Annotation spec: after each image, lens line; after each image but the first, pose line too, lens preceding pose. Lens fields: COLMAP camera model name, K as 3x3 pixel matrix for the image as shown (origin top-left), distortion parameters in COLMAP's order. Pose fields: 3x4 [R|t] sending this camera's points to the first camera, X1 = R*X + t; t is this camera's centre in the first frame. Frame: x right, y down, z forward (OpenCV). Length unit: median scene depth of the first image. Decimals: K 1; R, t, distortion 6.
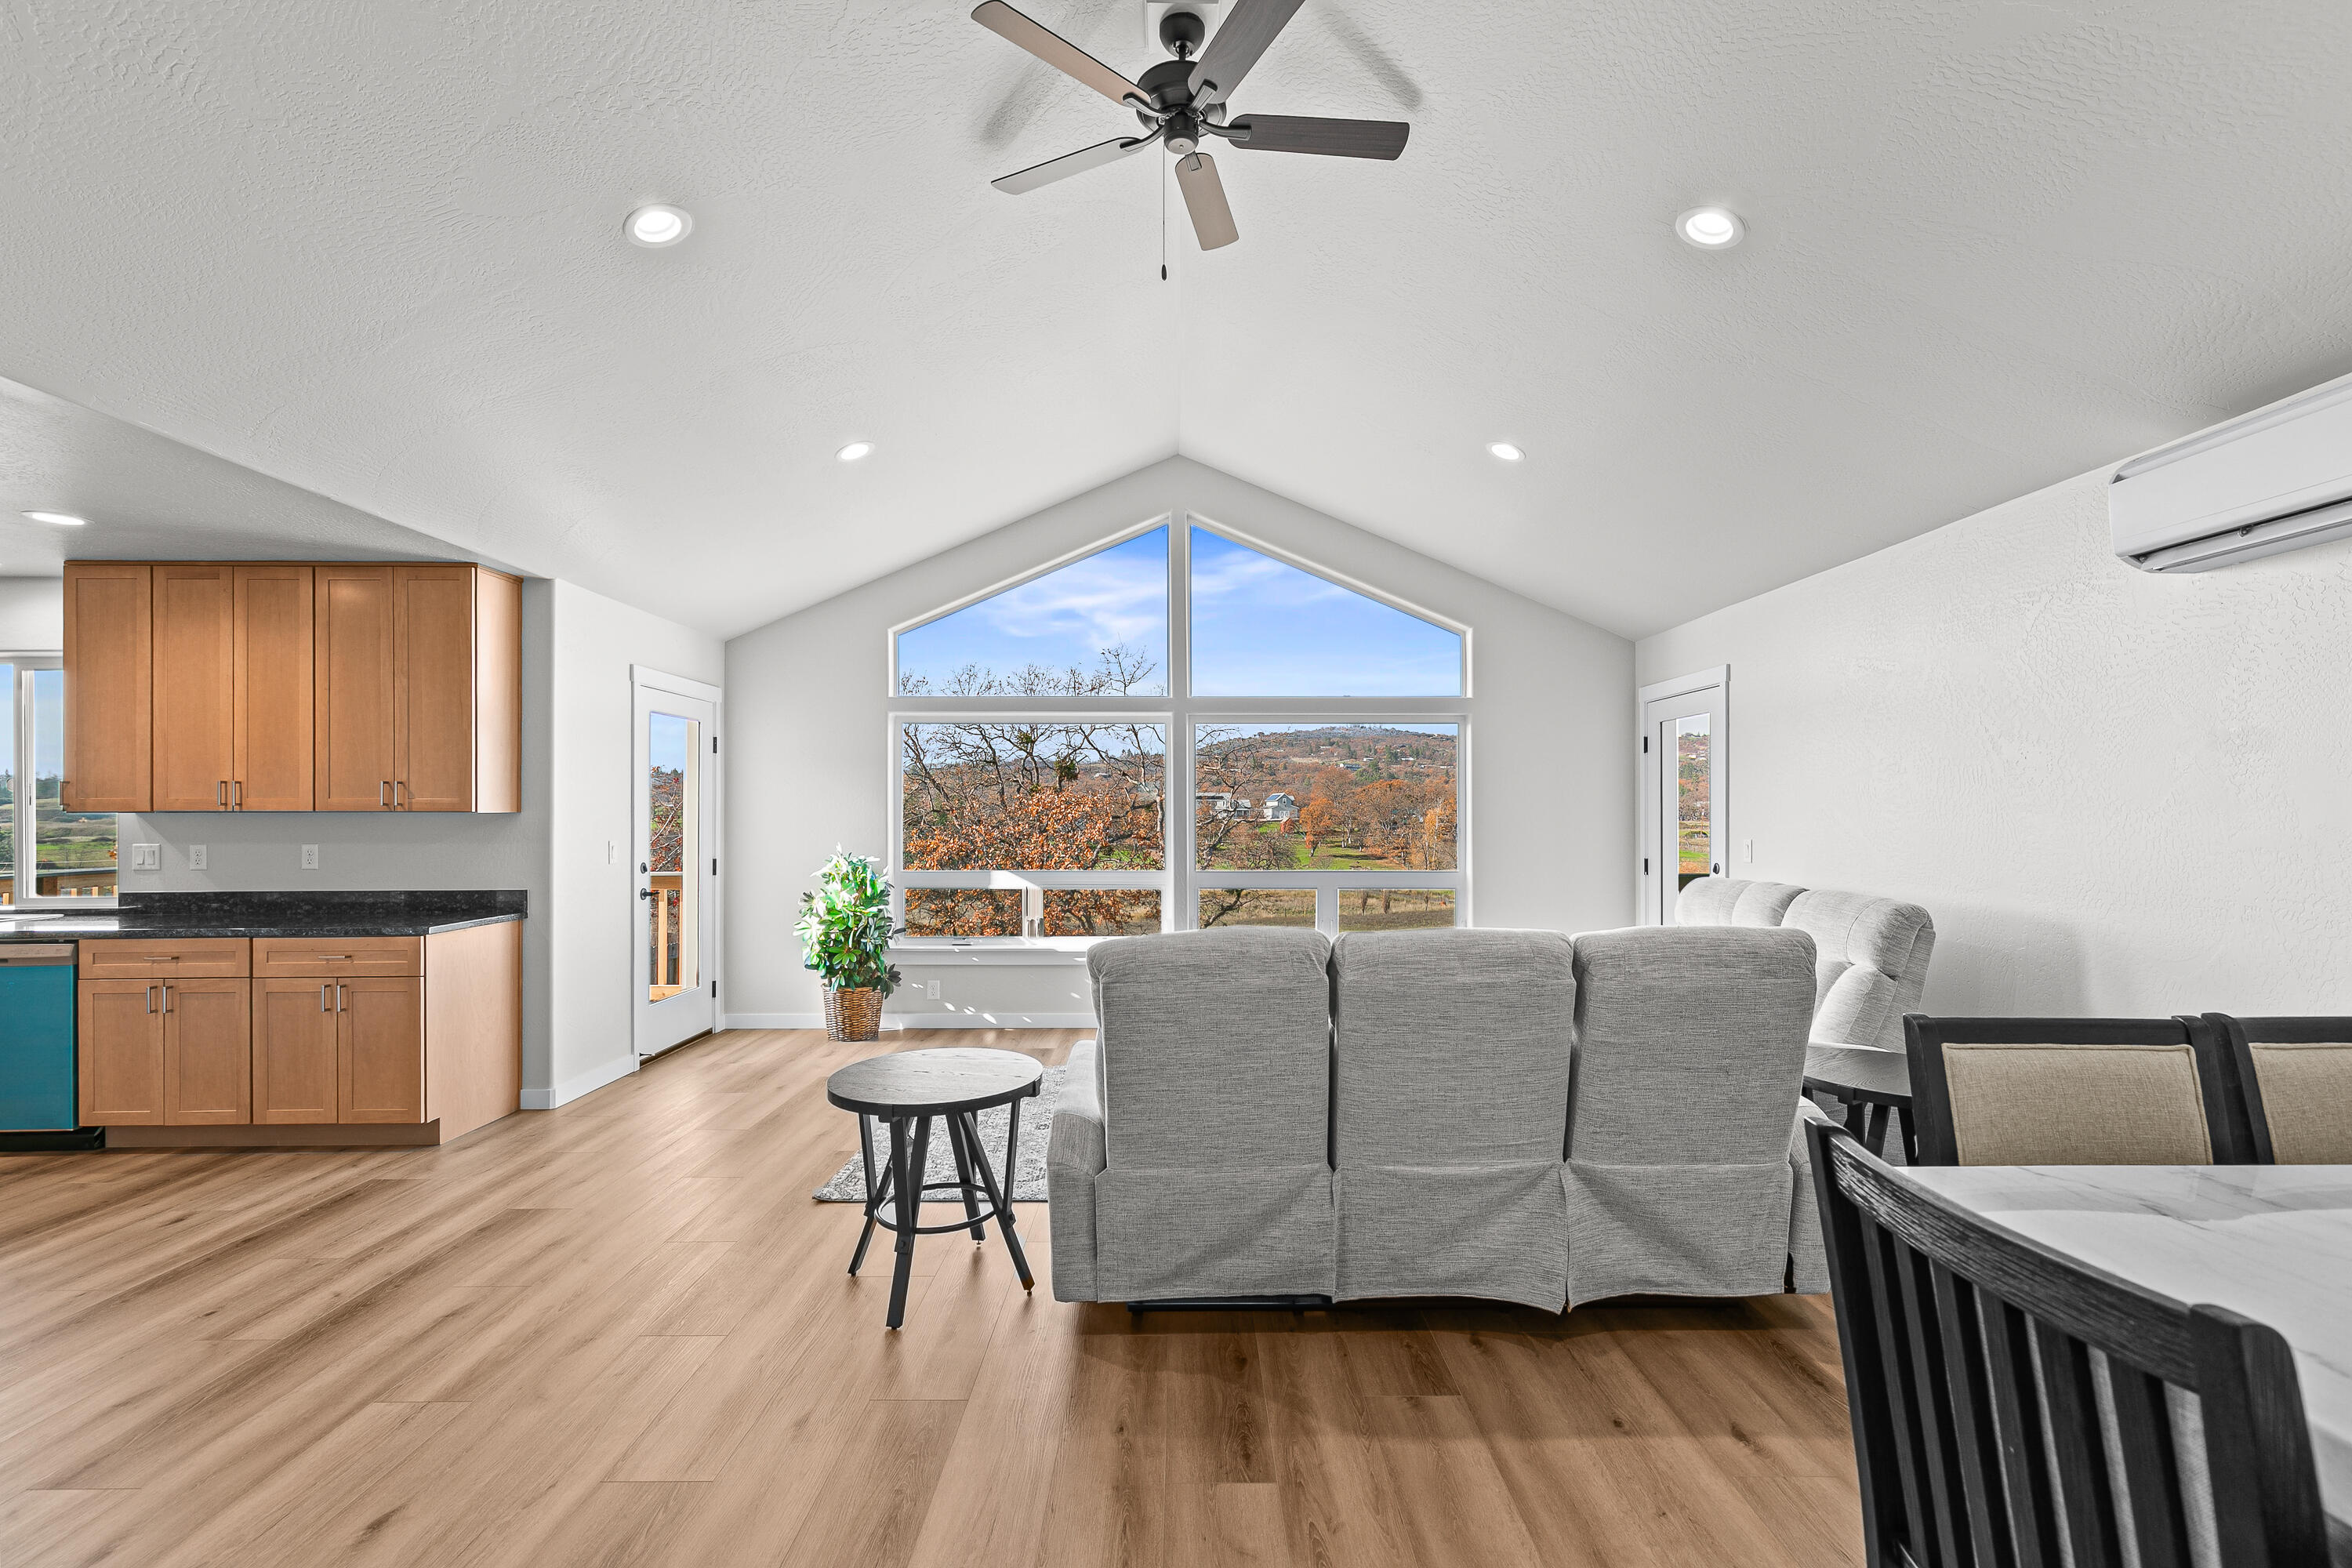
lens RADIAL K [[1067.8, 0, 1192.9], [0, 1067.8, 806.1], [0, 0, 1]] dist [0.003650, 0.000133]
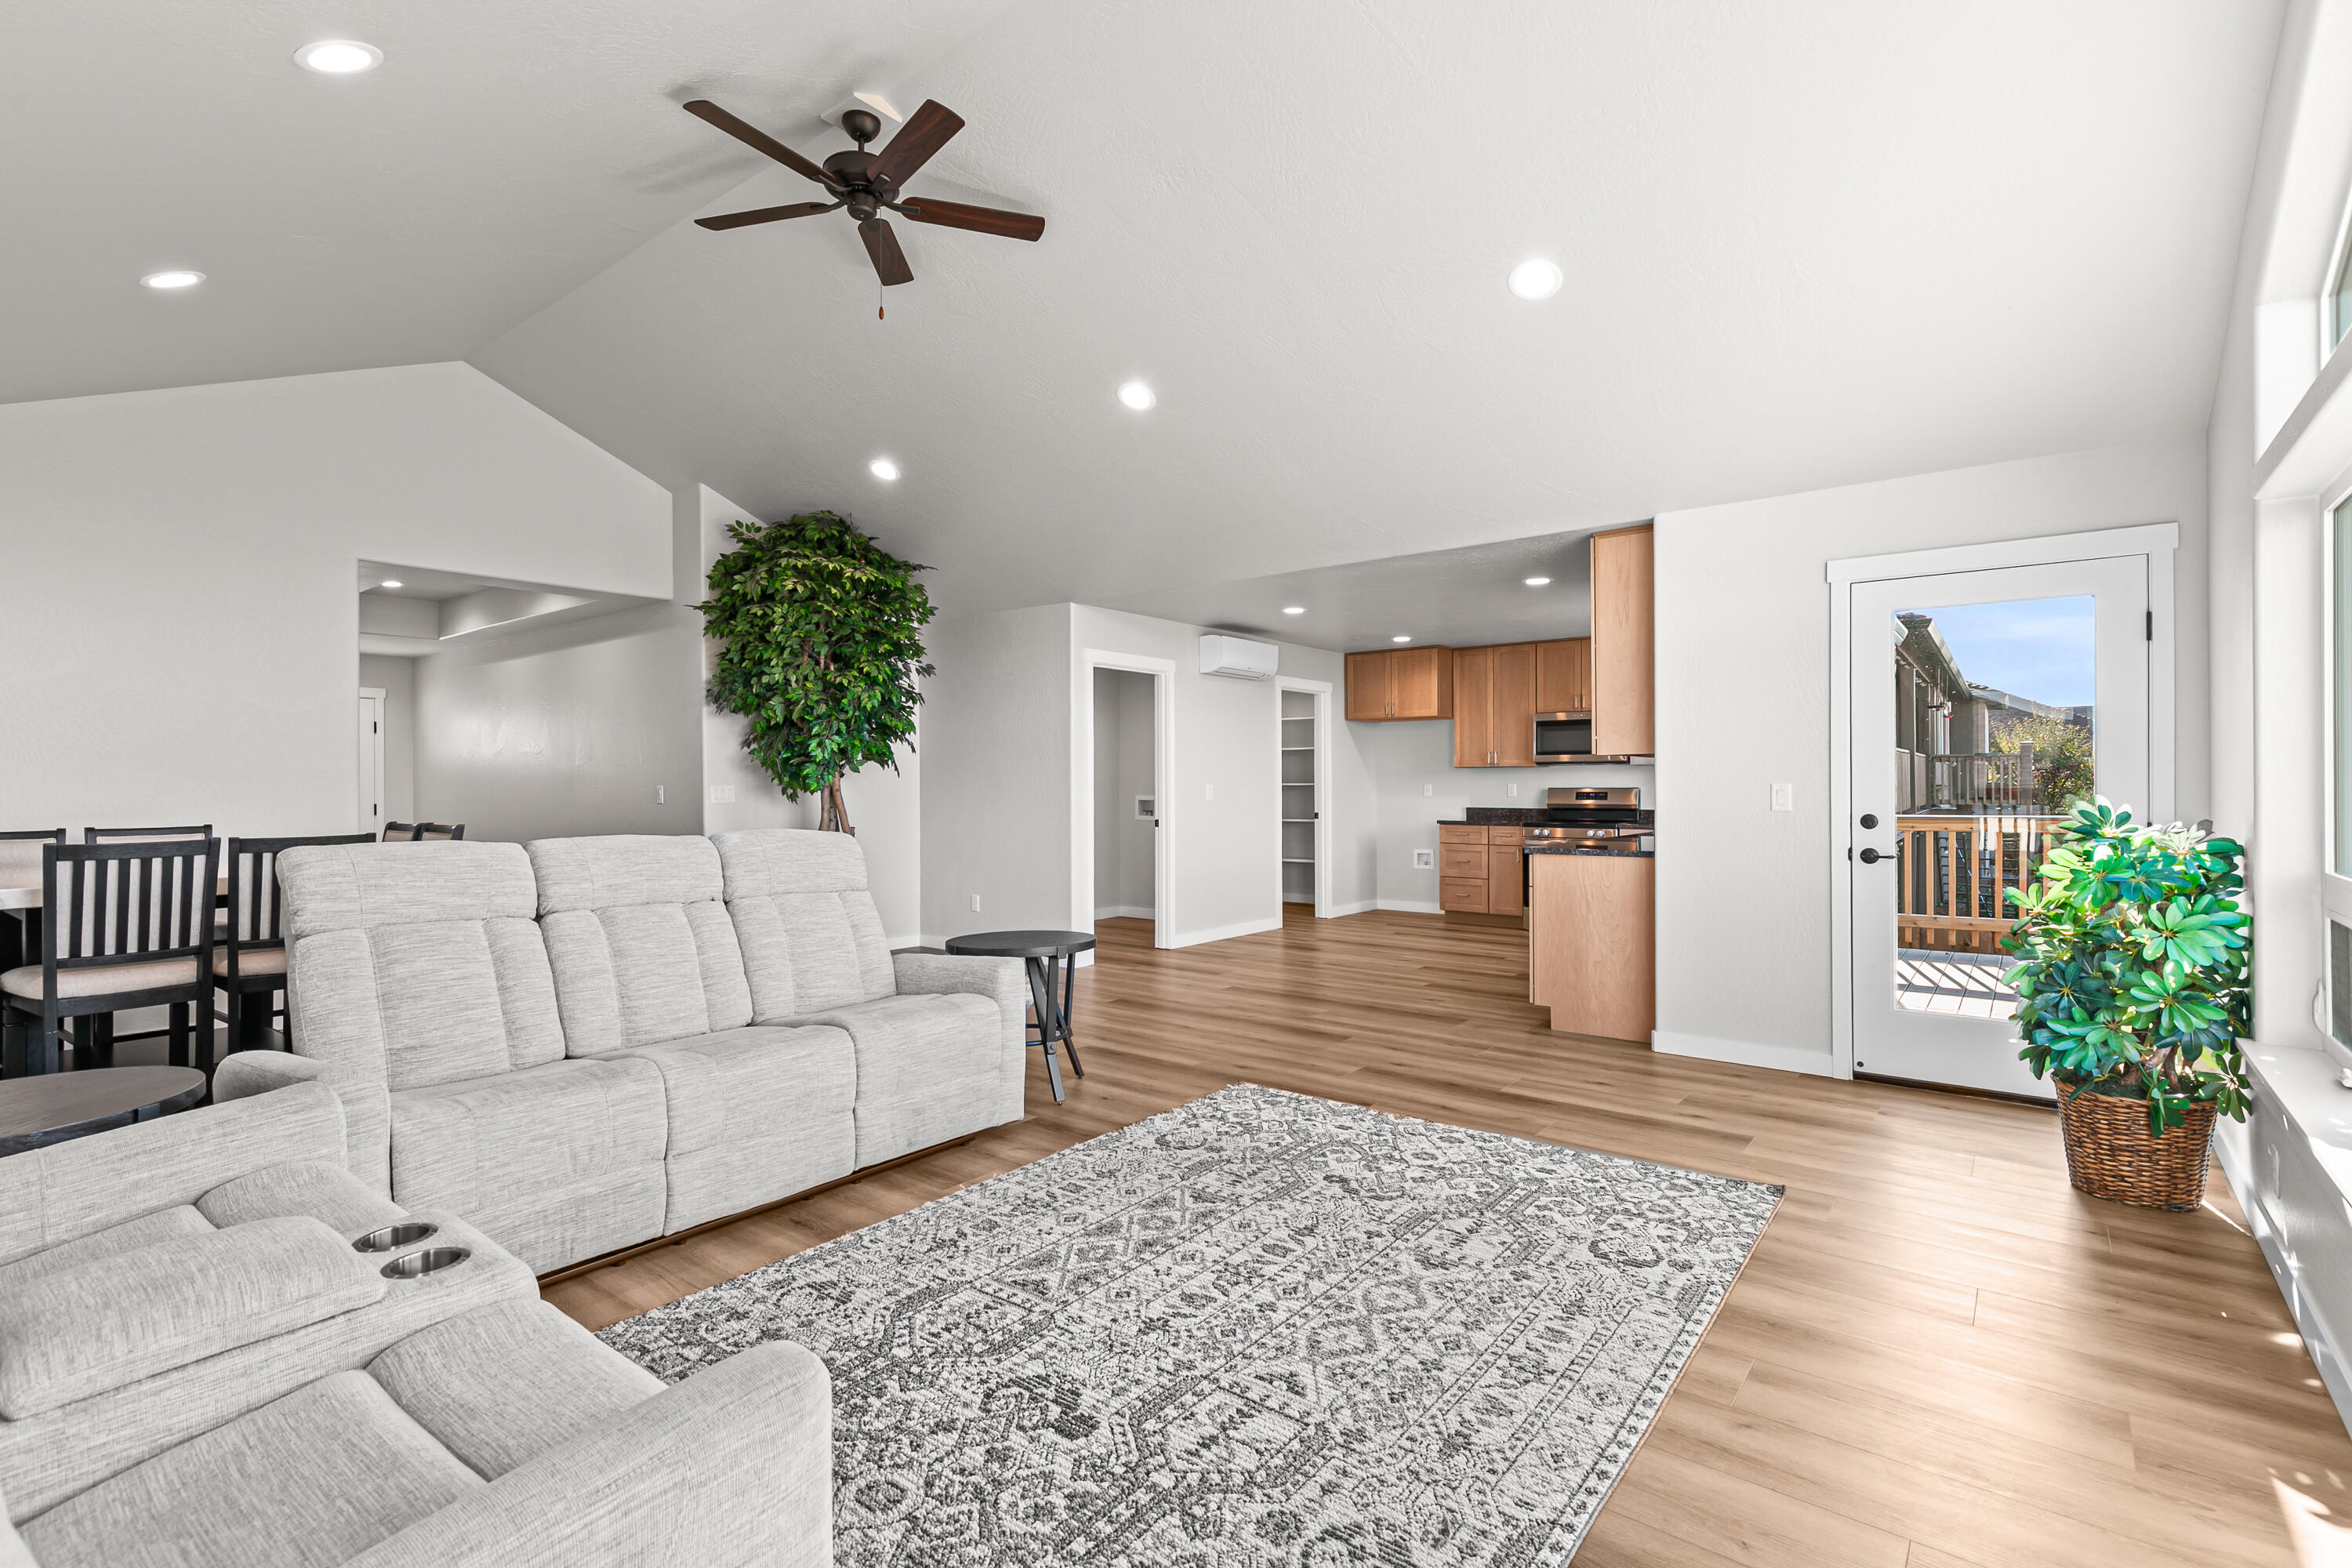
lens RADIAL K [[1070.2, 0, 1191.9], [0, 1070.2, 786.9], [0, 0, 1]] dist [0.000997, -0.000091]
pose [[-0.618412, 0.007006, -0.785823, 0.476244], [0.009623, 0.999953, 0.001342, 0.034349], [0.785795, -0.006732, -0.618451, 1.364451]]
